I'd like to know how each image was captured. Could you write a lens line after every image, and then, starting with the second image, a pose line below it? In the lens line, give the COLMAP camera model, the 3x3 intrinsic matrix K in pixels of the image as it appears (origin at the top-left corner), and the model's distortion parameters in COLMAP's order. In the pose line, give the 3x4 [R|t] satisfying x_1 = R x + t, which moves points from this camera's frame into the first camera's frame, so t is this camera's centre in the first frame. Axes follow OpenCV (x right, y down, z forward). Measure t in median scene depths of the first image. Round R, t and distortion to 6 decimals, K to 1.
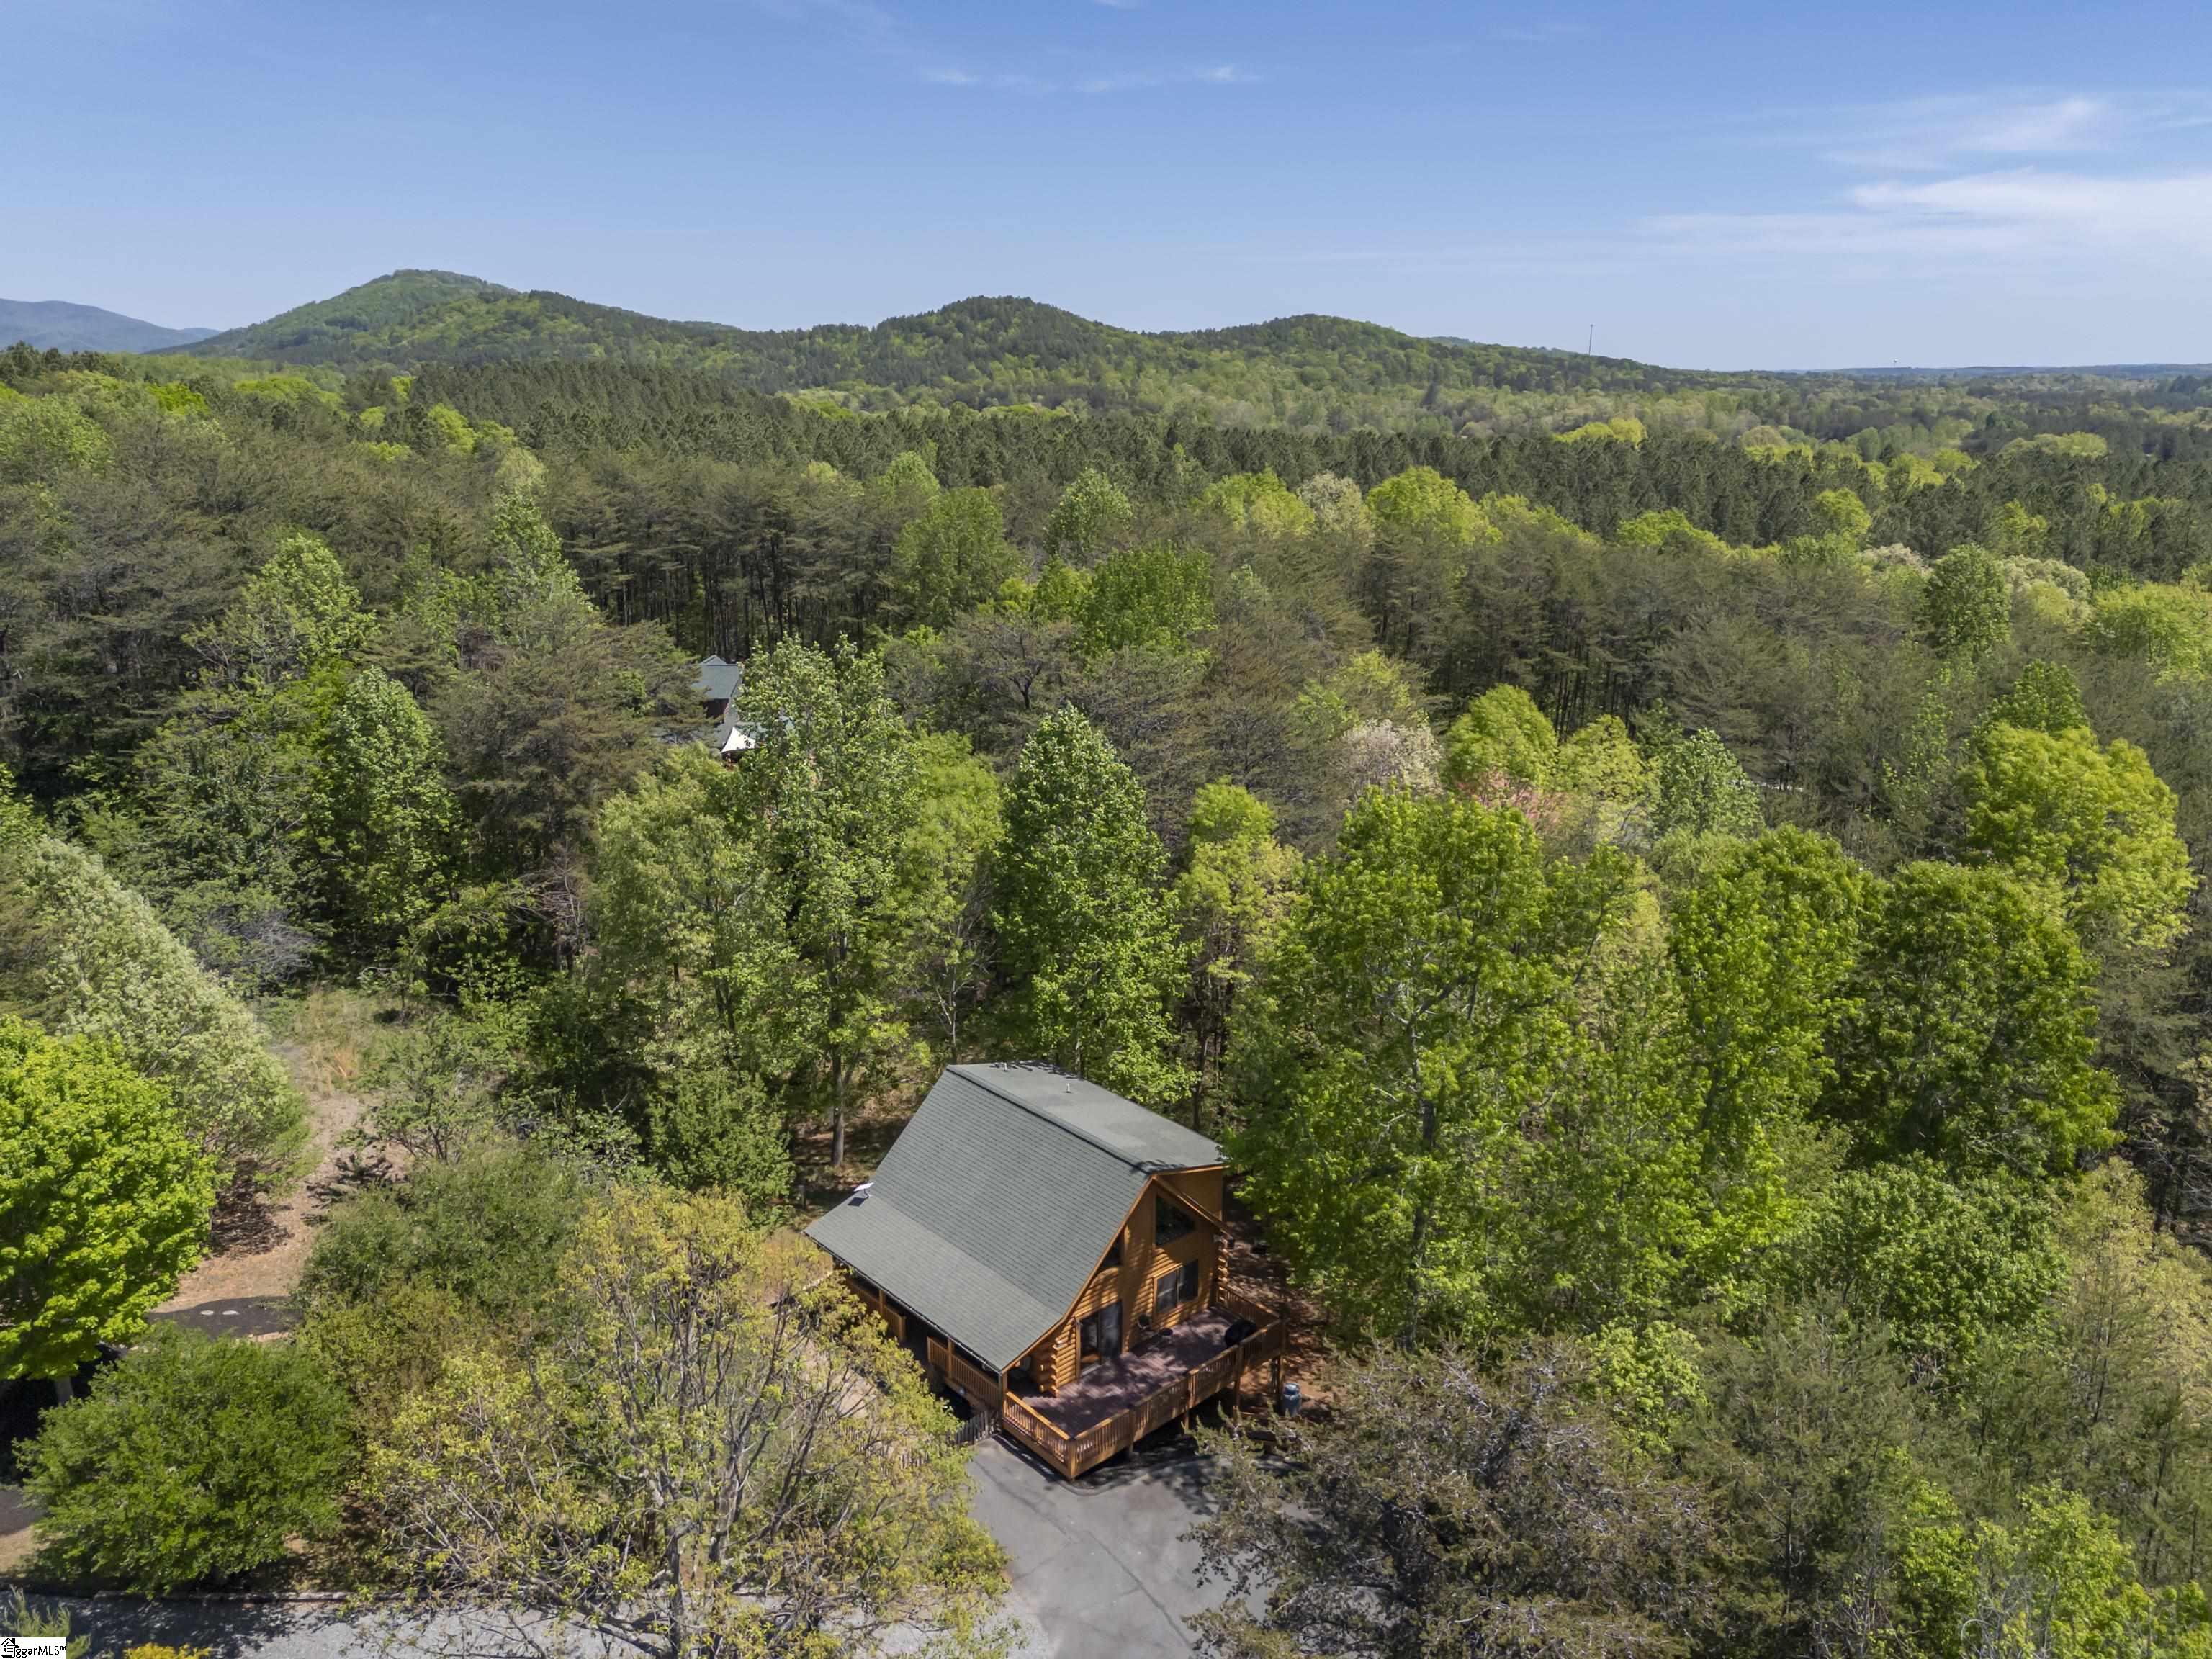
lens RADIAL K [[1620.9, 0, 1106.0], [0, 1620.9, 829.5], [0, 0, 1]] dist [0.086472, -0.065598]
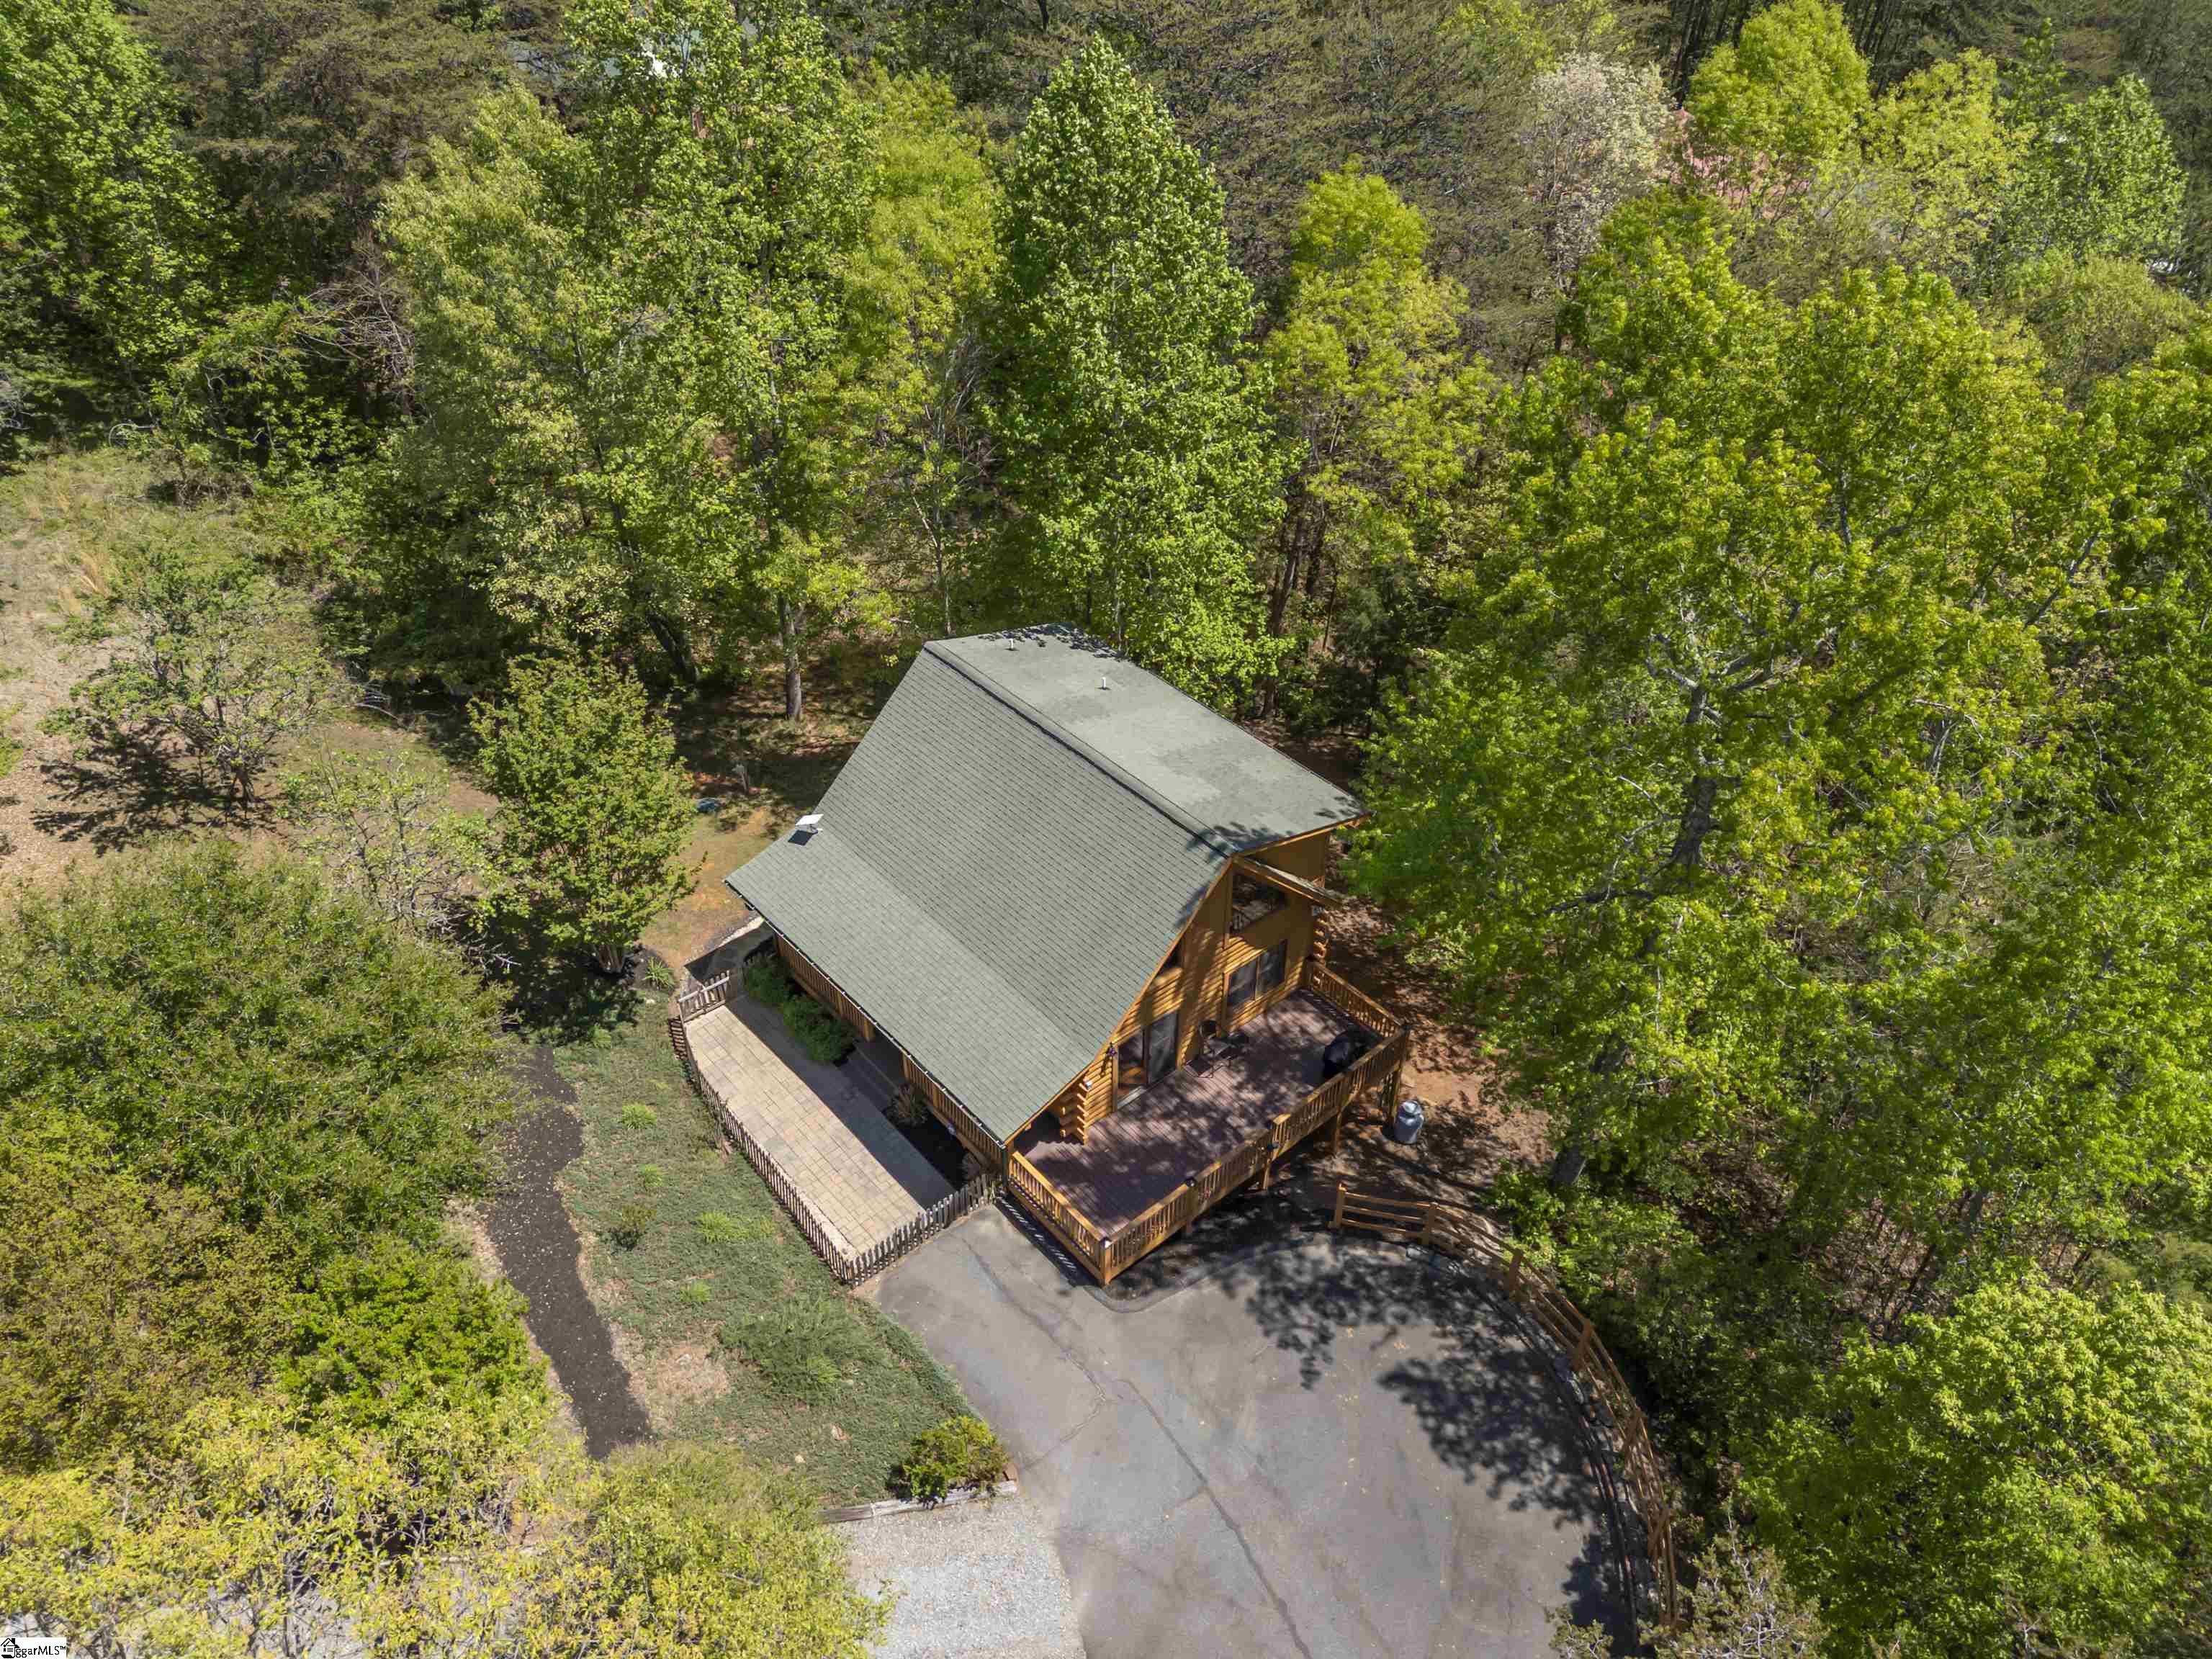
lens RADIAL K [[1619.2, 0, 1106.0], [0, 1619.2, 829.5], [0, 0, 1]] dist [0.101840, -0.081058]
pose [[0.999722, 0.017328, -0.015989, -0.008088], [-0.009895, 0.923884, 0.382544, -0.036790], [0.021401, -0.382279, 0.923799, 0.300990]]
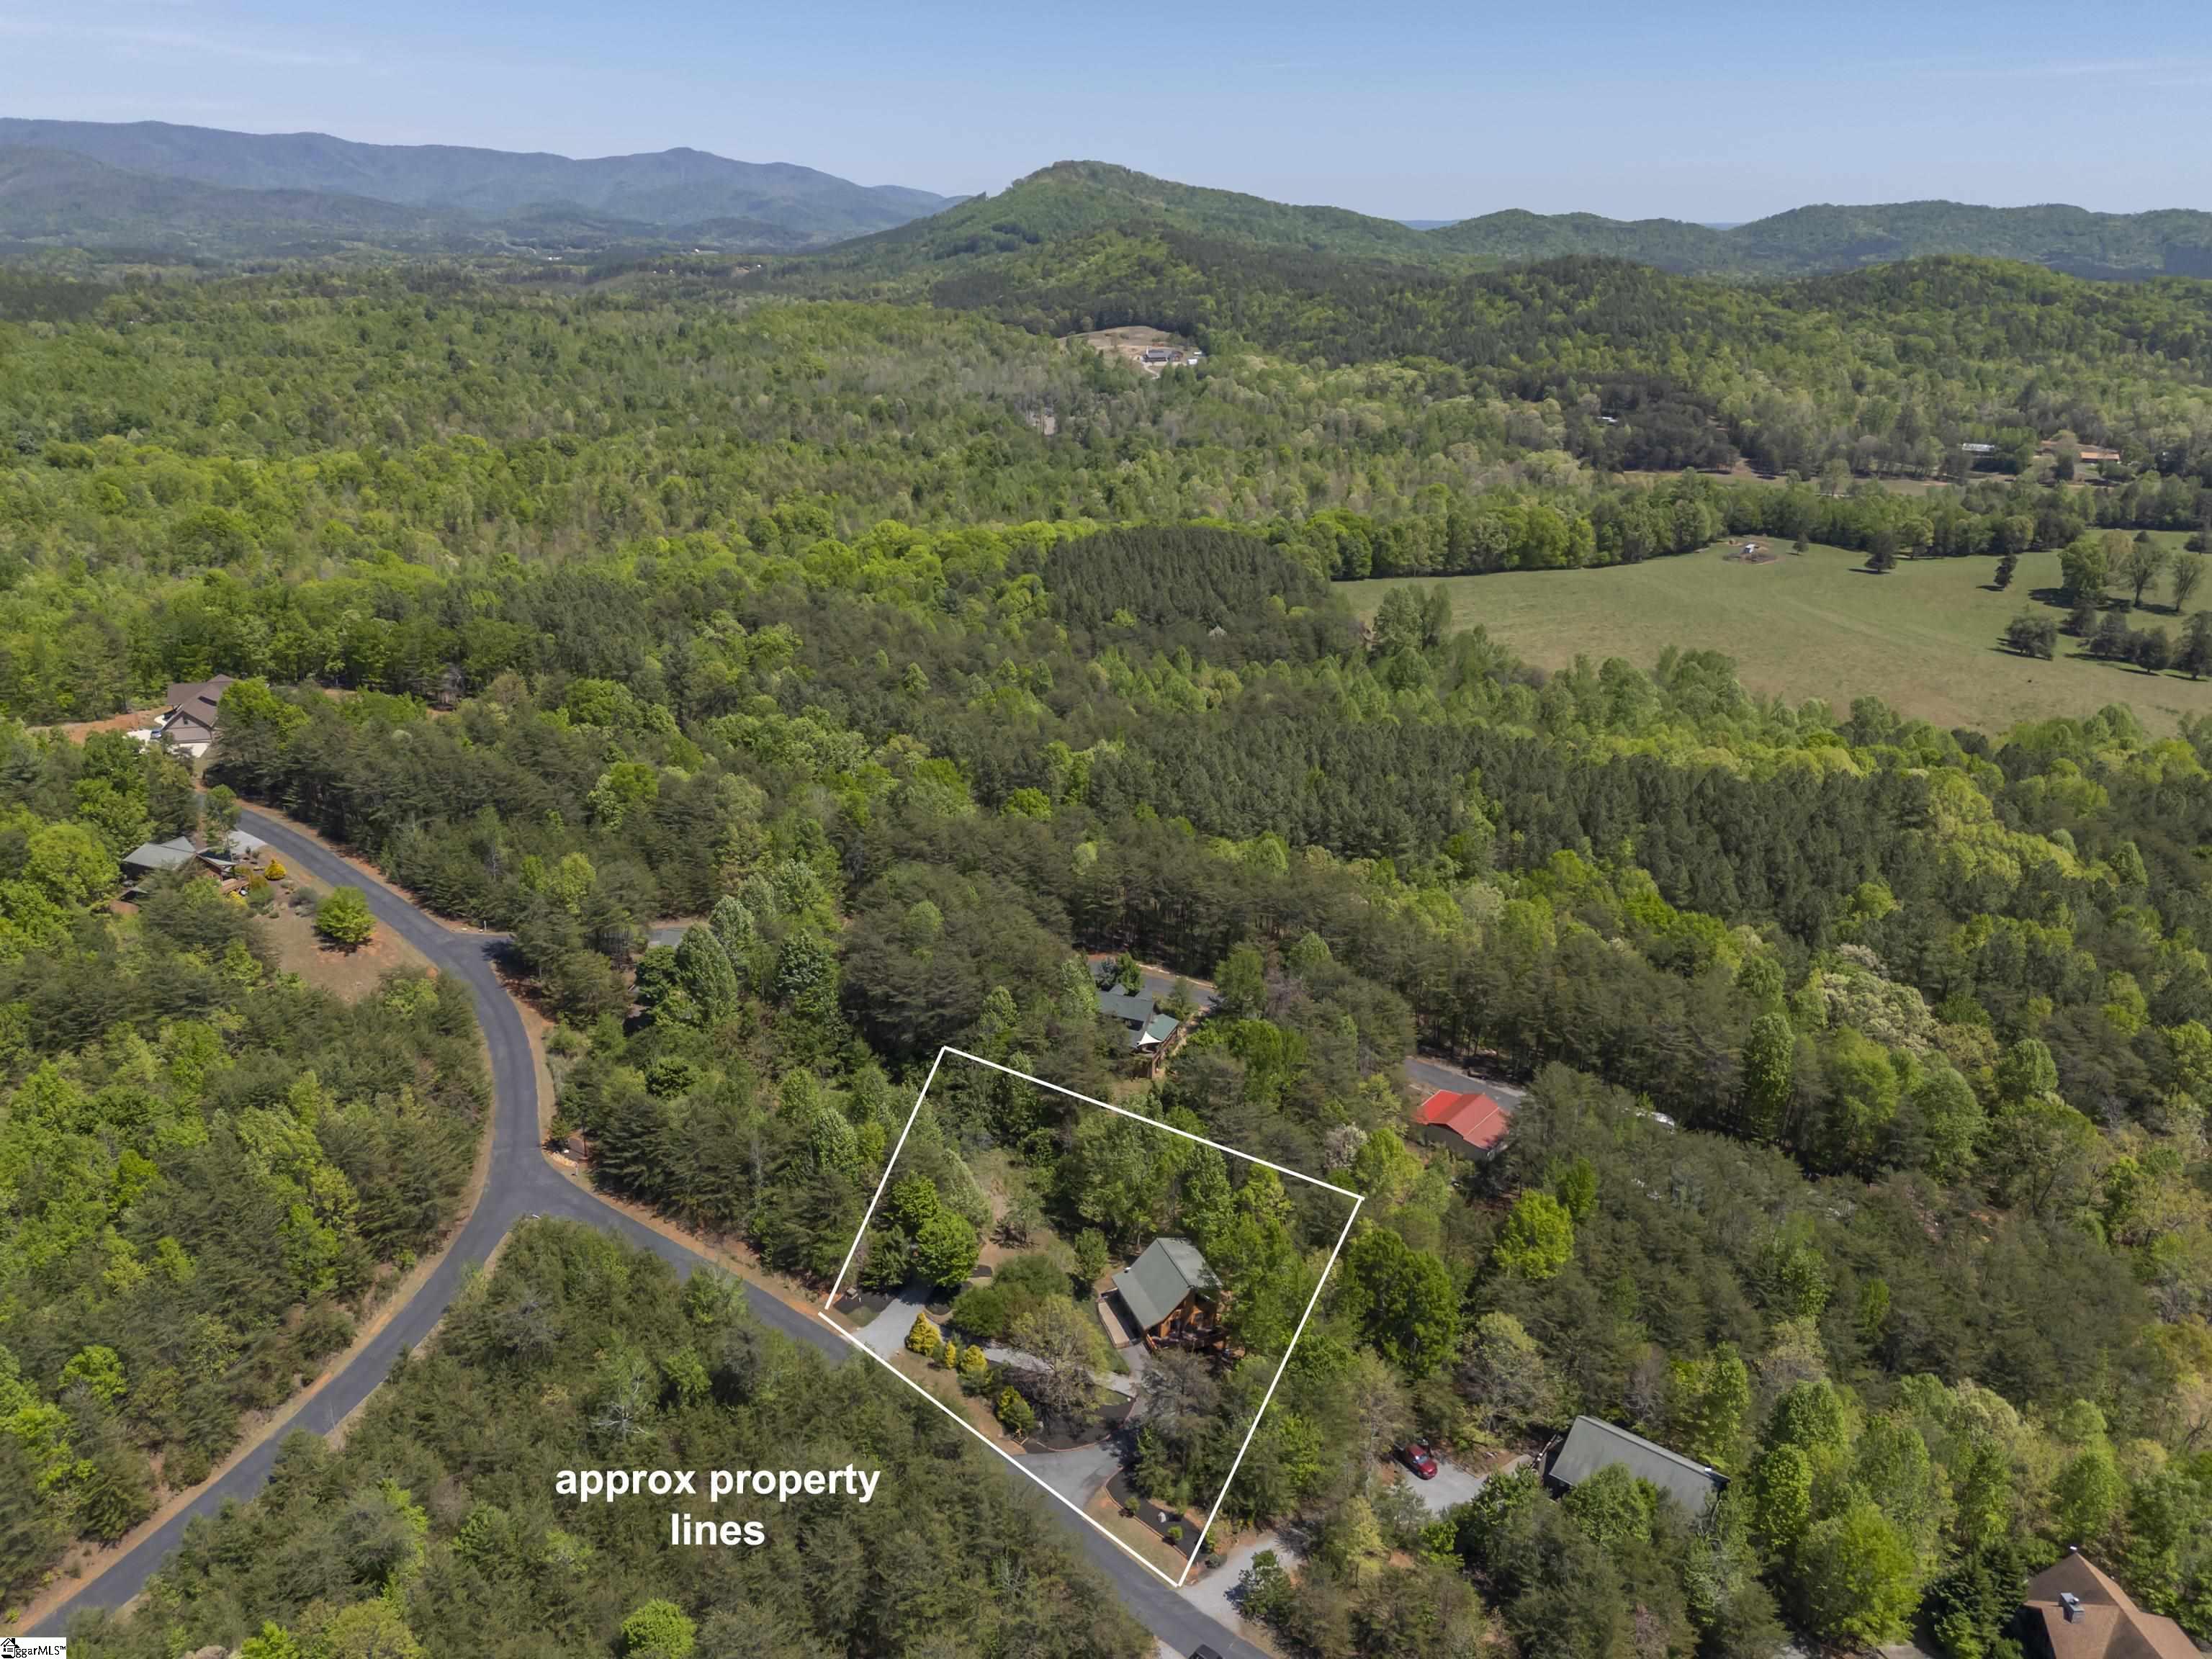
lens RADIAL K [[1619.2, 0, 1106.0], [0, 1619.2, 829.5], [0, 0, 1]] dist [0.101840, -0.081058]
pose [[0.936506, 0.136135, -0.323145, 0.711073], [-0.108118, 0.988766, 0.103211, -0.939031], [0.333566, -0.061720, 0.940704, -1.997462]]
